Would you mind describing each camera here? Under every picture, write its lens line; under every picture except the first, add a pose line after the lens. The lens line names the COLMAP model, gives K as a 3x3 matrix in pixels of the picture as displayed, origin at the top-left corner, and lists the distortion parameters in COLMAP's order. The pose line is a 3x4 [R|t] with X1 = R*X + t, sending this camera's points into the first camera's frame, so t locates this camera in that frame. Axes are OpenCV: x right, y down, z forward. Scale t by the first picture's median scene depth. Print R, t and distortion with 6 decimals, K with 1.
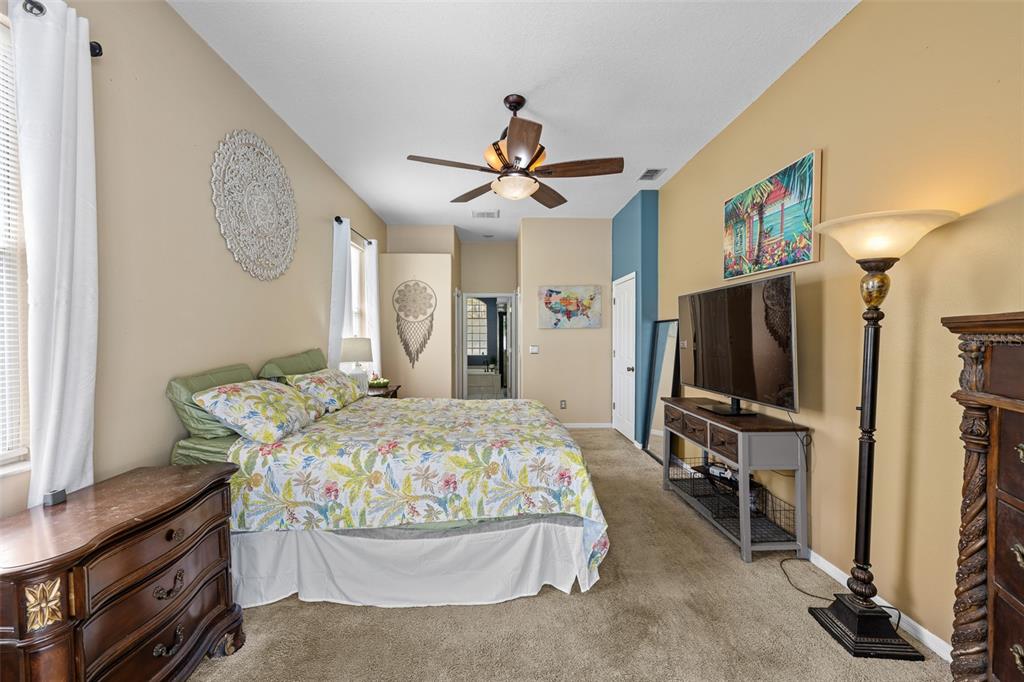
lens RADIAL K [[407.2, 0, 512.8], [0, 407.2, 341.0], [0, 0, 1]] dist [-0.000315, 0.000043]
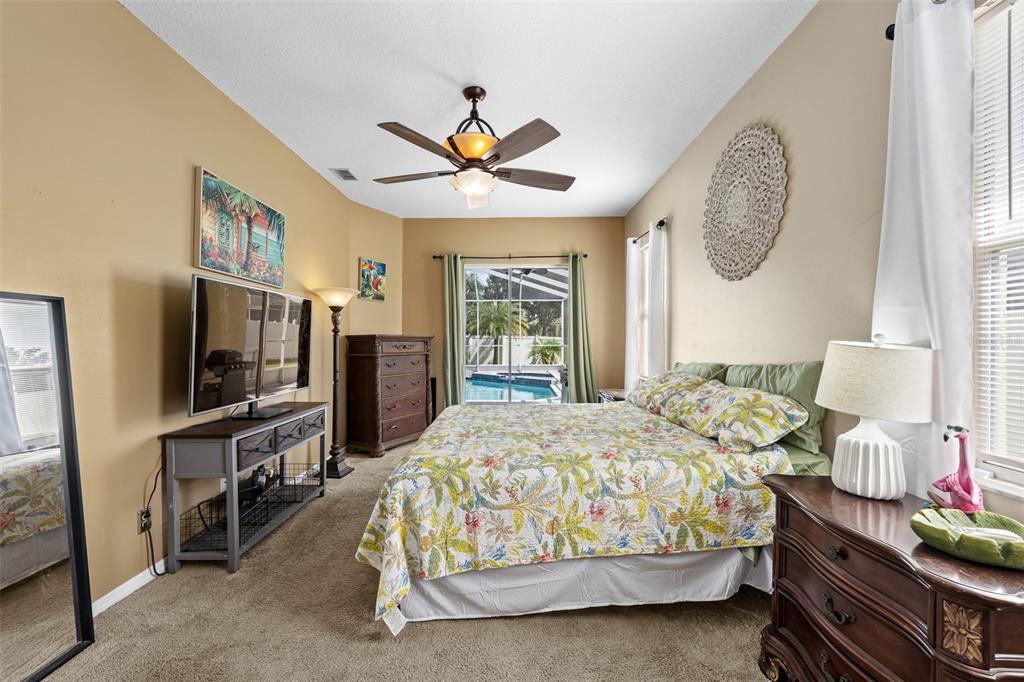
lens RADIAL K [[412.1, 0, 512.0], [0, 412.1, 341.0], [0, 0, 1]] dist [-0.001256, 0.000007]
pose [[-0.999294, 0.001233, 0.037540, -0.136288], [0.001640, 0.999940, 0.010808, -0.019592], [-0.037525, 0.010862, -0.999237, 2.265398]]
